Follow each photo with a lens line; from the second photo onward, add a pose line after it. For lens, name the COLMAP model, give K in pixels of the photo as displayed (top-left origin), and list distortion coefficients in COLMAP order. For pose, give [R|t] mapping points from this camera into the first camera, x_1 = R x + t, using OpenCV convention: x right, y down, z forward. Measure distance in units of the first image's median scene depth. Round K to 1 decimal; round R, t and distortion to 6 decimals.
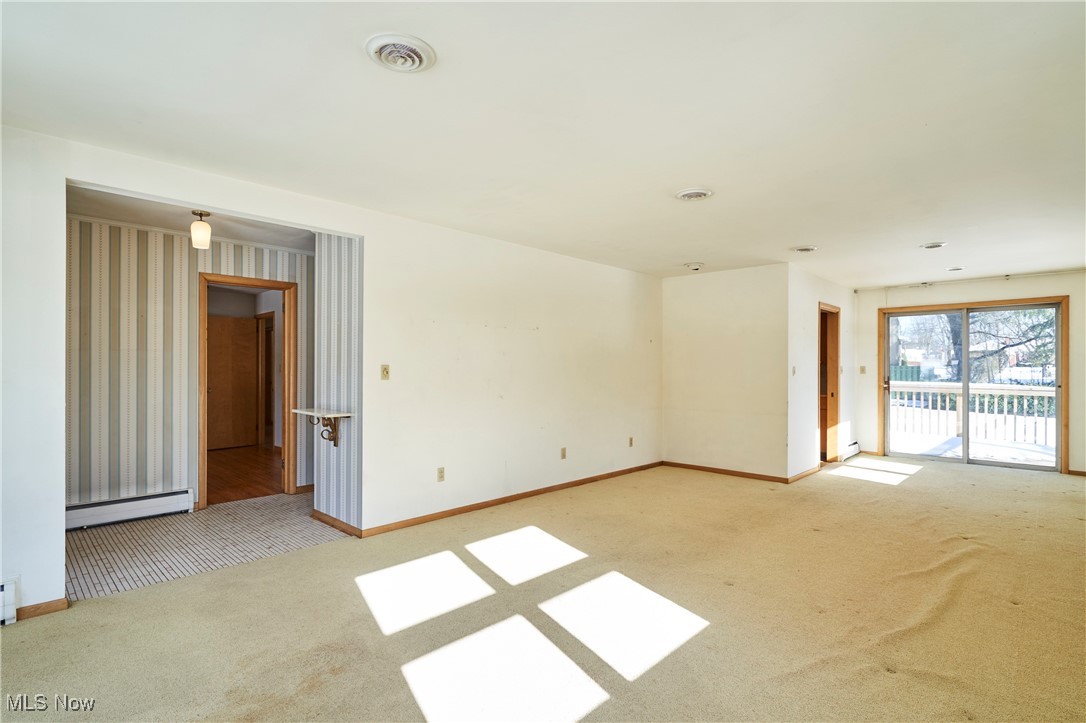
lens RADIAL K [[533.9, 0, 543.2], [0, 533.9, 368.5], [0, 0, 1]] dist [0.001700, 0.000392]
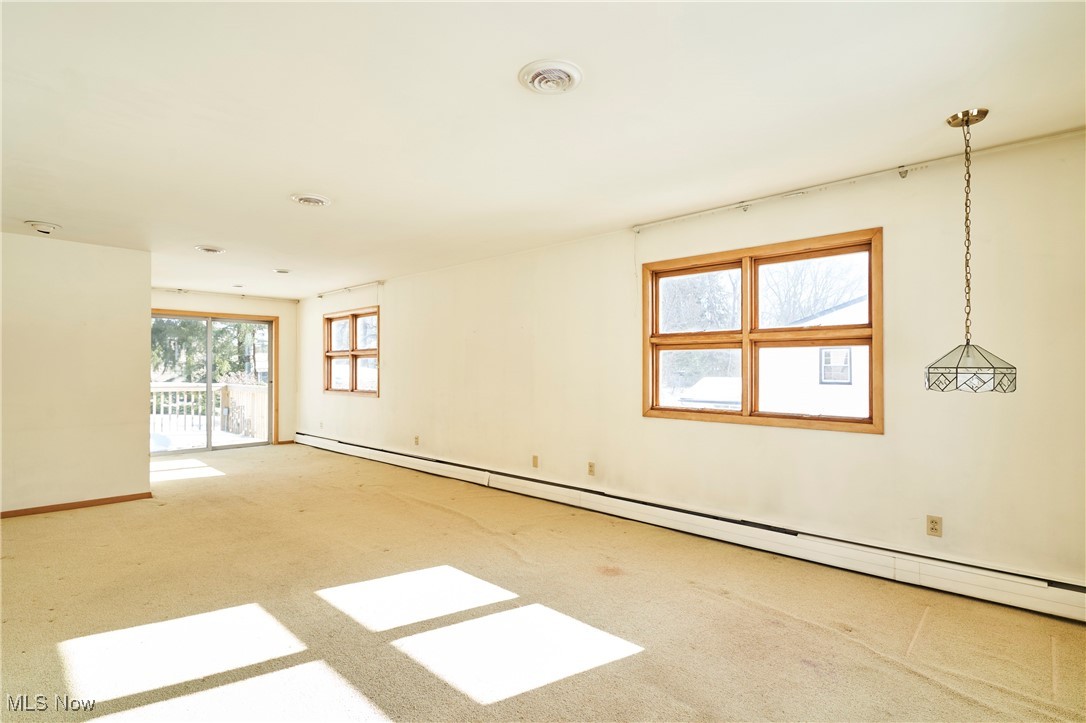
lens RADIAL K [[533.9, 0, 542.6], [0, 533.9, 361.0], [0, 0, 1]] dist [0.001700, 0.000392]
pose [[-0.009877, 0.011913, 0.999880, -0.640716], [0.000841, 0.999929, -0.011905, -0.004967], [-0.999951, 0.000724, -0.009886, 0.493070]]
